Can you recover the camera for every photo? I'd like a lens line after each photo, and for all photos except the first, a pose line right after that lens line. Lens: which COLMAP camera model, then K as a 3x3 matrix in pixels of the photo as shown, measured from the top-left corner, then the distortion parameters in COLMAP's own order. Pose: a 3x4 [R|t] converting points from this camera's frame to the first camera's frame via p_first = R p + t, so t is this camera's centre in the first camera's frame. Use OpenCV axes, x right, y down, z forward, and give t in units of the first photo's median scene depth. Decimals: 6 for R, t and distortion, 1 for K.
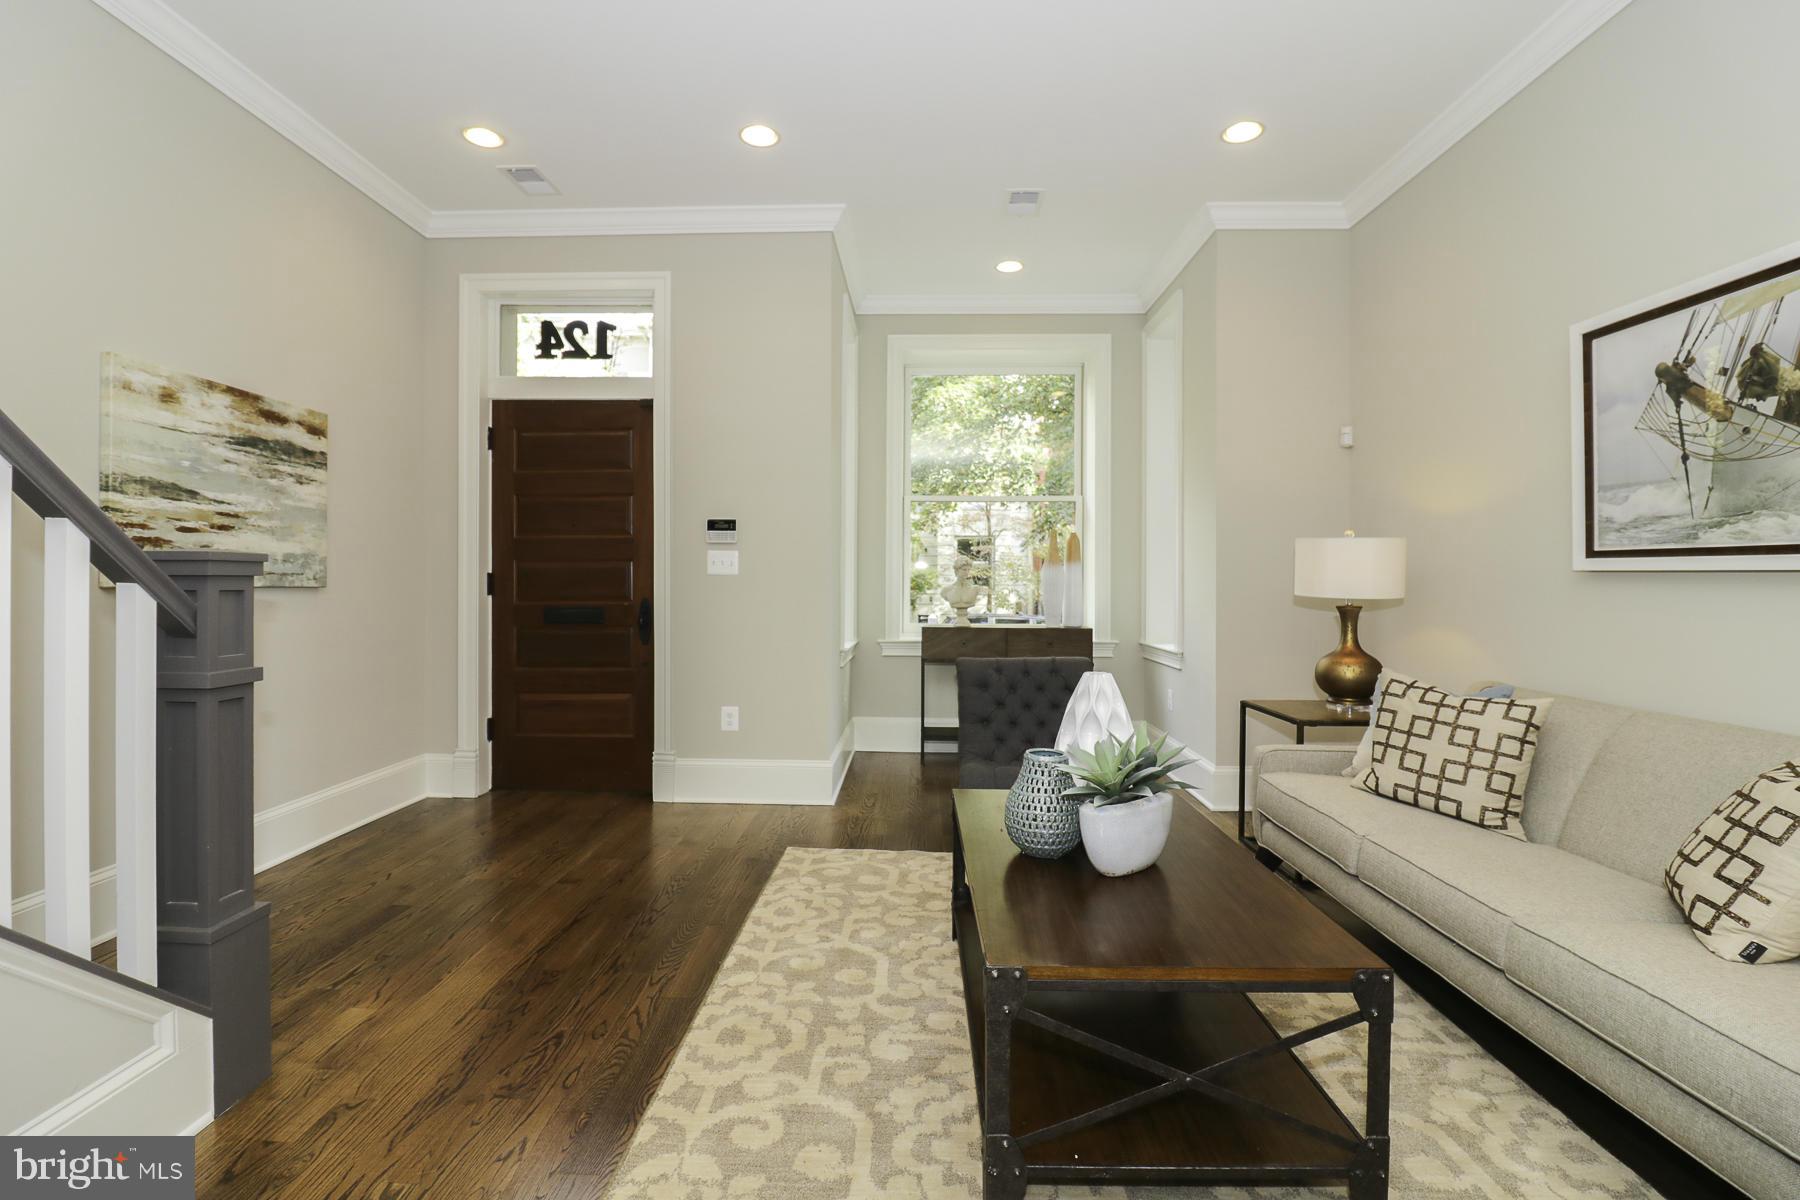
lens RADIAL K [[820.1, 0, 901.7], [0, 820.1, 572.9], [0, 0, 1]] dist [-0.001636, -0.012800]
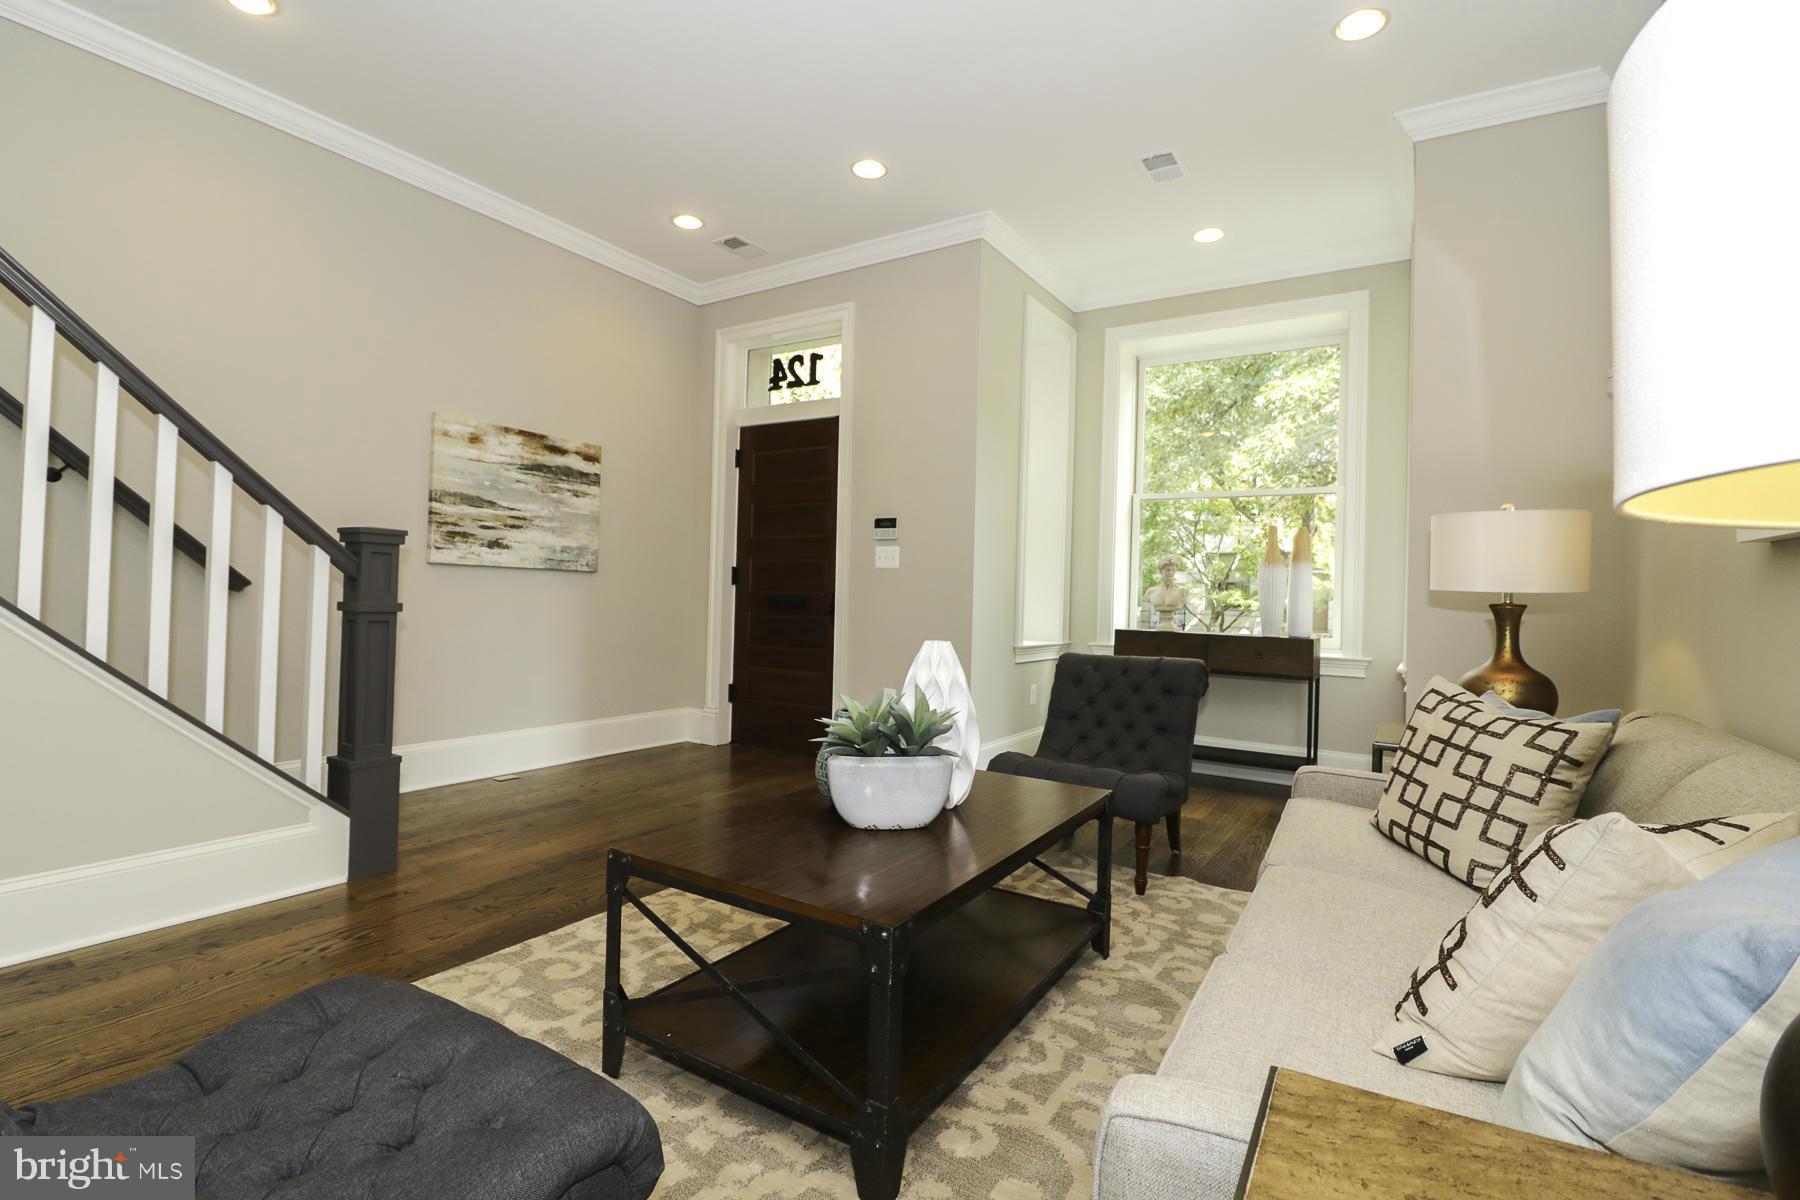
lens RADIAL K [[828.0, 0, 904.5], [0, 828.0, 578.7], [0, 0, 1]] dist [0.001206, -0.013735]
pose [[0.859512, 0.010238, -0.511013, 0.478895], [-0.020224, 0.999698, -0.013989, 0.040393], [0.510715, 0.022359, 0.859459, 0.073202]]
